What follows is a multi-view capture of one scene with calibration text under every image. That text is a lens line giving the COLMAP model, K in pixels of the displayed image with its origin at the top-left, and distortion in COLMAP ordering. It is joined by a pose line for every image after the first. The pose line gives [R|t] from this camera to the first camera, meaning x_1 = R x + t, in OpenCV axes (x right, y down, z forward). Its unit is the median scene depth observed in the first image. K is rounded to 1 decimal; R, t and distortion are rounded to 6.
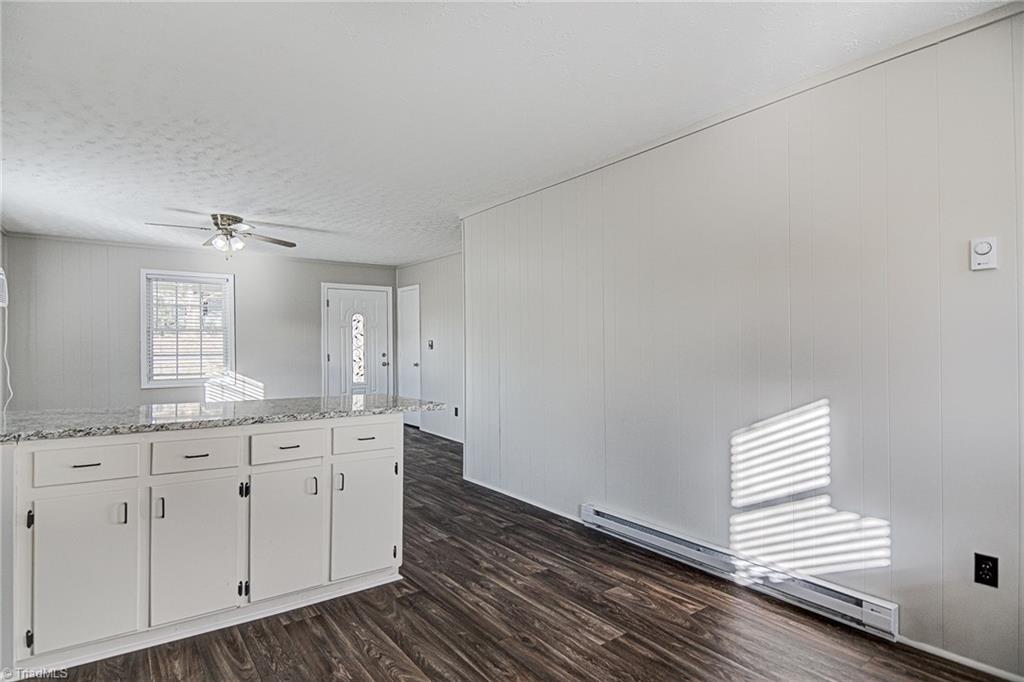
lens RADIAL K [[538.9, 0, 514.9], [0, 538.9, 343.1], [0, 0, 1]] dist [0.021329, -0.018667]
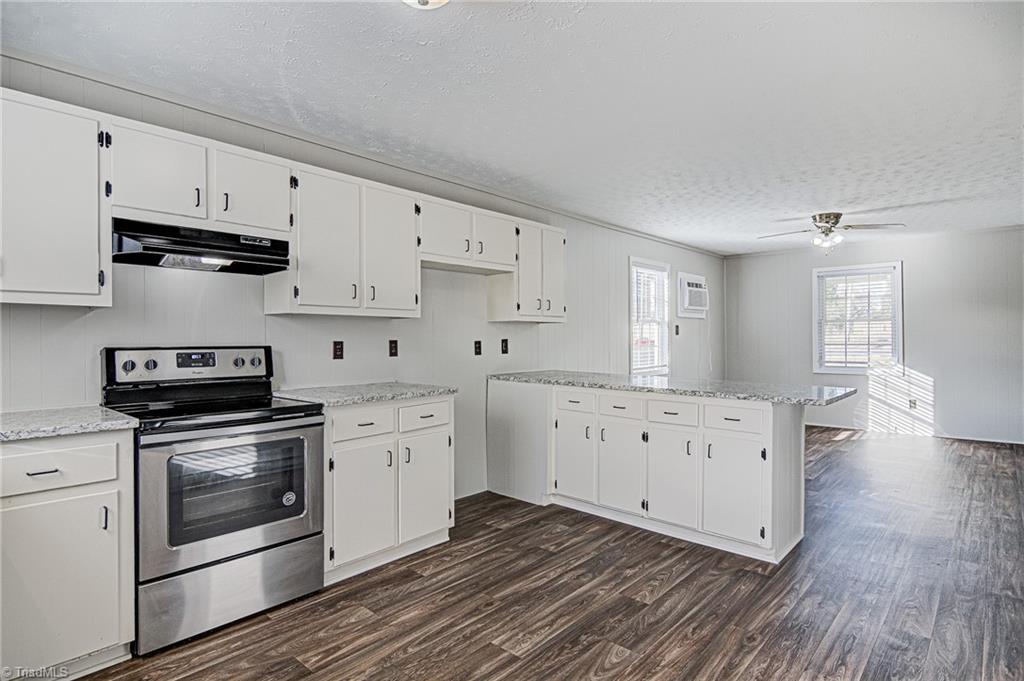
lens RADIAL K [[538.9, 0, 506.1], [0, 538.9, 342.3], [0, 0, 1]] dist [0.021329, -0.018667]
pose [[0.195439, 0.012686, -0.980634, 0.713771], [0.007025, 0.999873, 0.014335, -0.004139], [0.980691, -0.009691, 0.195325, 0.305583]]
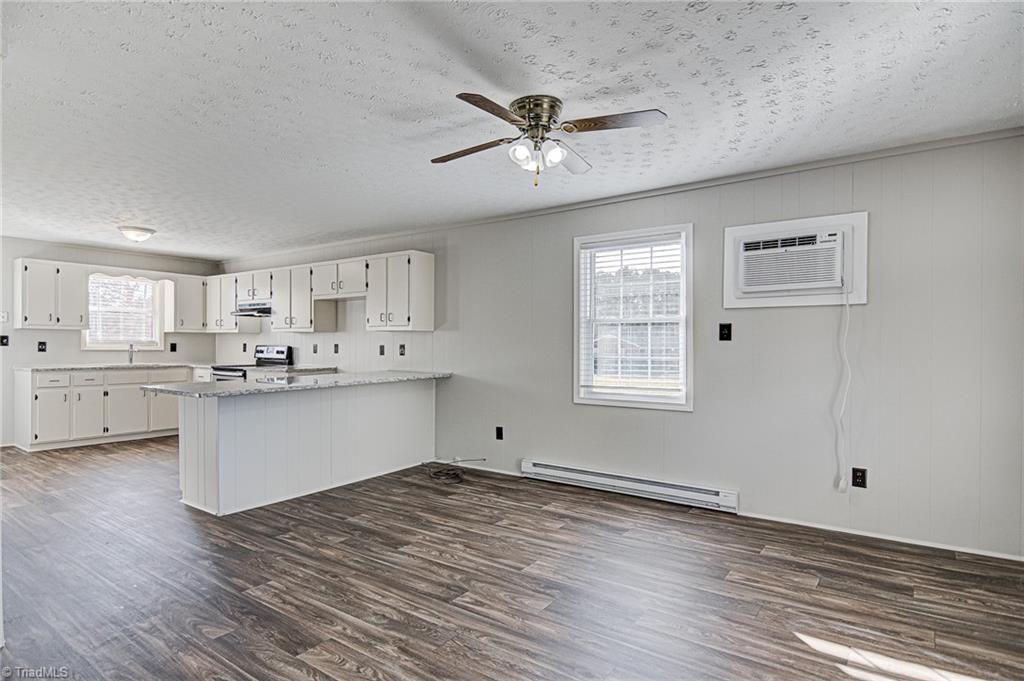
lens RADIAL K [[538.9, 0, 520.6], [0, 538.9, 337.4], [0, 0, 1]] dist [0.021329, -0.018667]
pose [[-0.947601, 0.007120, -0.319376, 0.006458], [0.015003, 0.999640, -0.022229, 0.019953], [0.319103, -0.025856, -0.947367, 1.892269]]
